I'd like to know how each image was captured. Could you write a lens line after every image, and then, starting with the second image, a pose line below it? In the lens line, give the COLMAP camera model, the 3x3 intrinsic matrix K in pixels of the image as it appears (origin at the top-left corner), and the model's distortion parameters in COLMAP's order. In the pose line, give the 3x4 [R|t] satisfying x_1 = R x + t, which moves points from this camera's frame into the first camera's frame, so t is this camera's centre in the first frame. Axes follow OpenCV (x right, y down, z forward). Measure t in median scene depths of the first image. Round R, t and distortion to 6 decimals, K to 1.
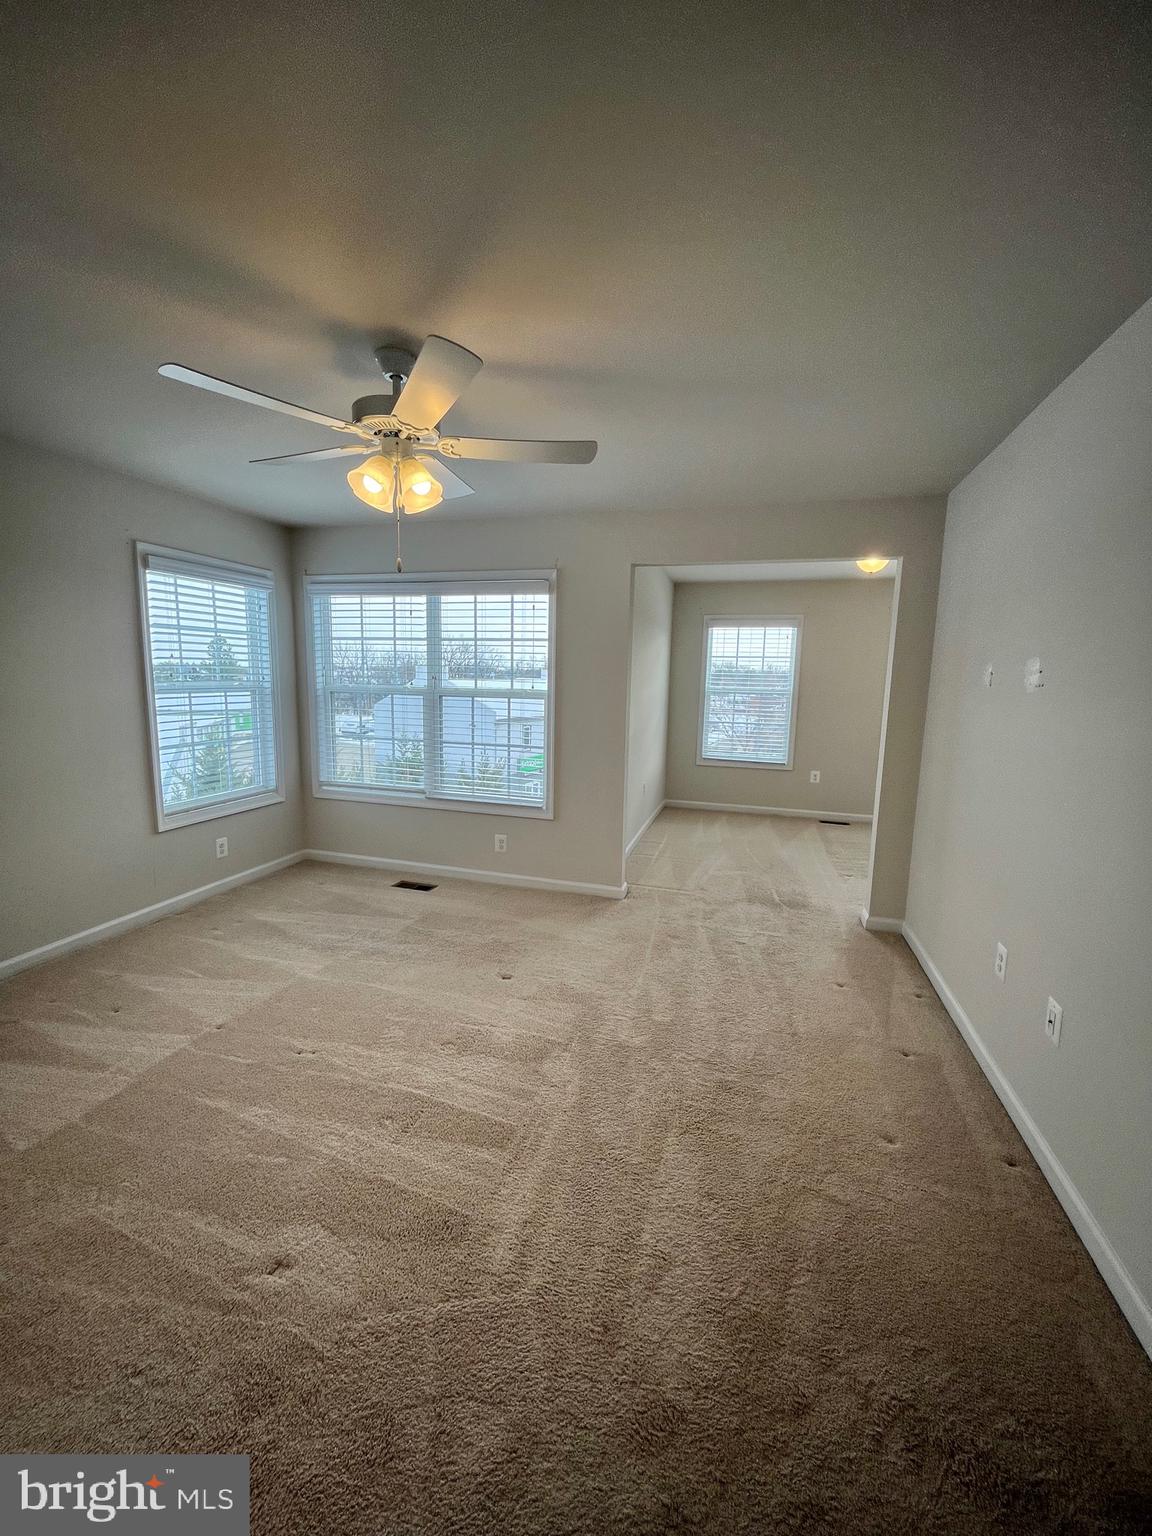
lens RADIAL K [[618.0, 0, 576.0], [0, 618.0, 768.0], [0, 0, 1]] dist [-0.003084, 0.000232]
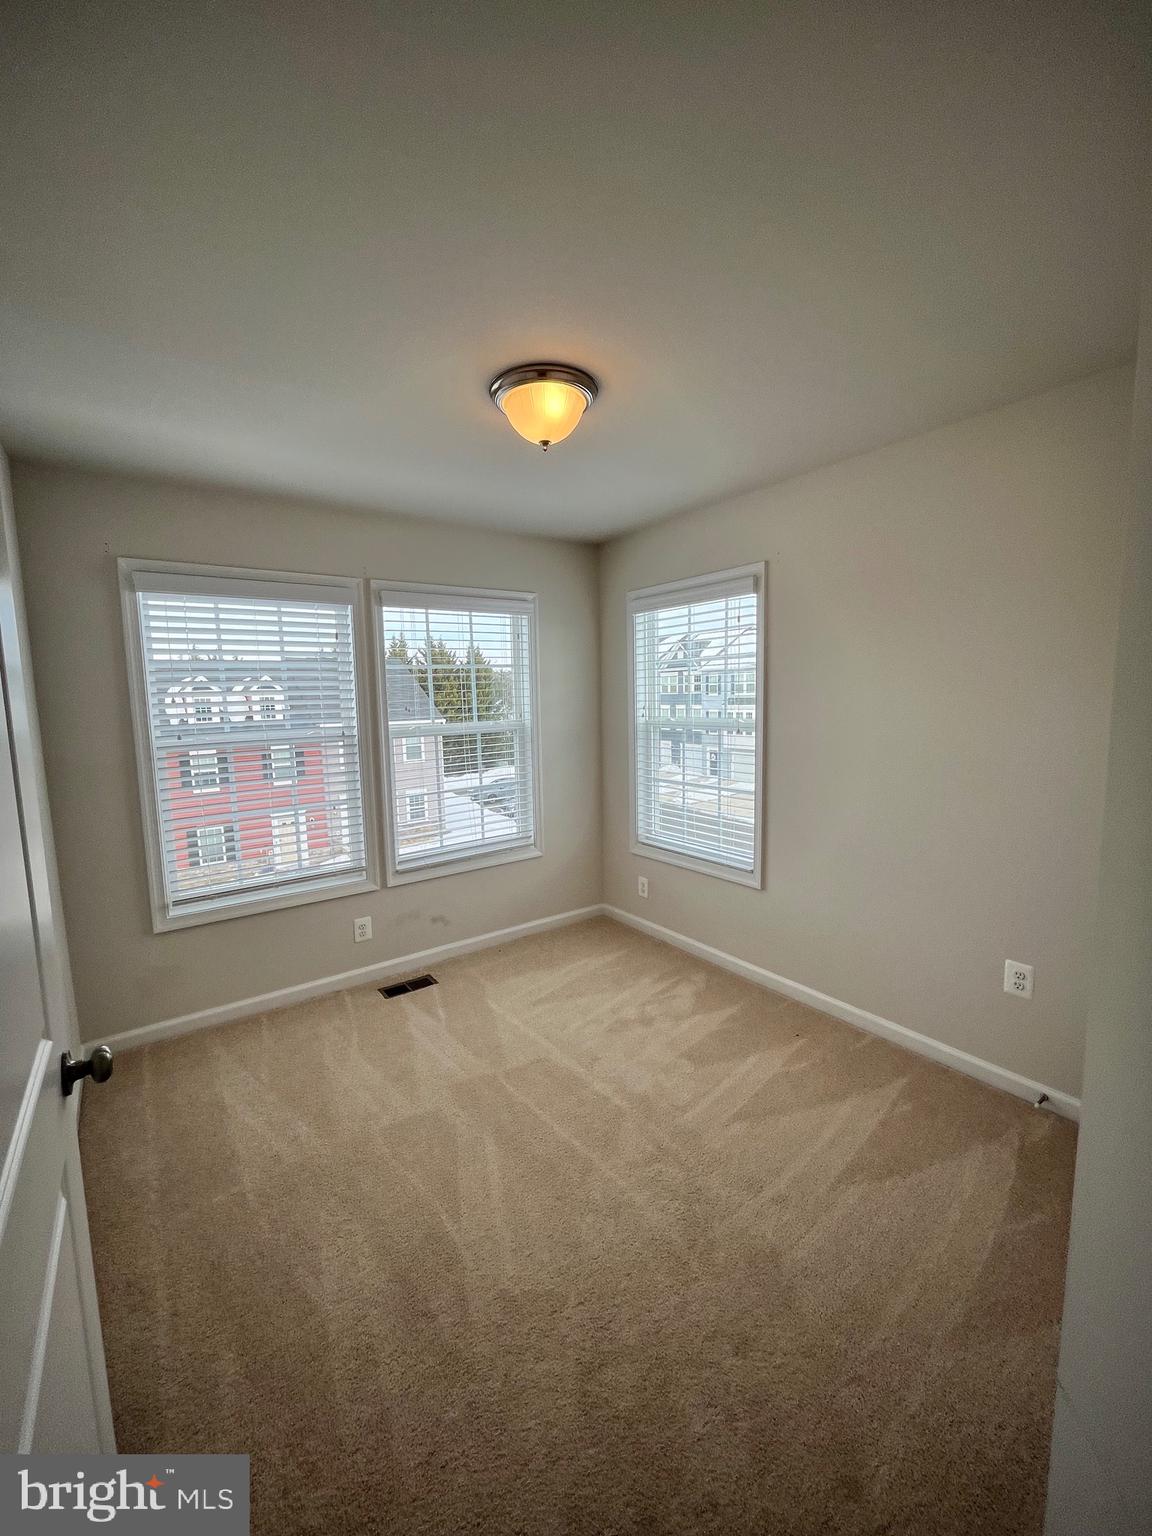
lens RADIAL K [[618.0, 0, 576.0], [0, 618.0, 768.0], [0, 0, 1]] dist [-0.003084, 0.000232]
pose [[0.783609, 0.021247, -0.620890, 0.126509], [-0.045624, 0.998684, -0.023406, -0.065403], [0.619576, 0.046669, 0.783548, 0.442909]]
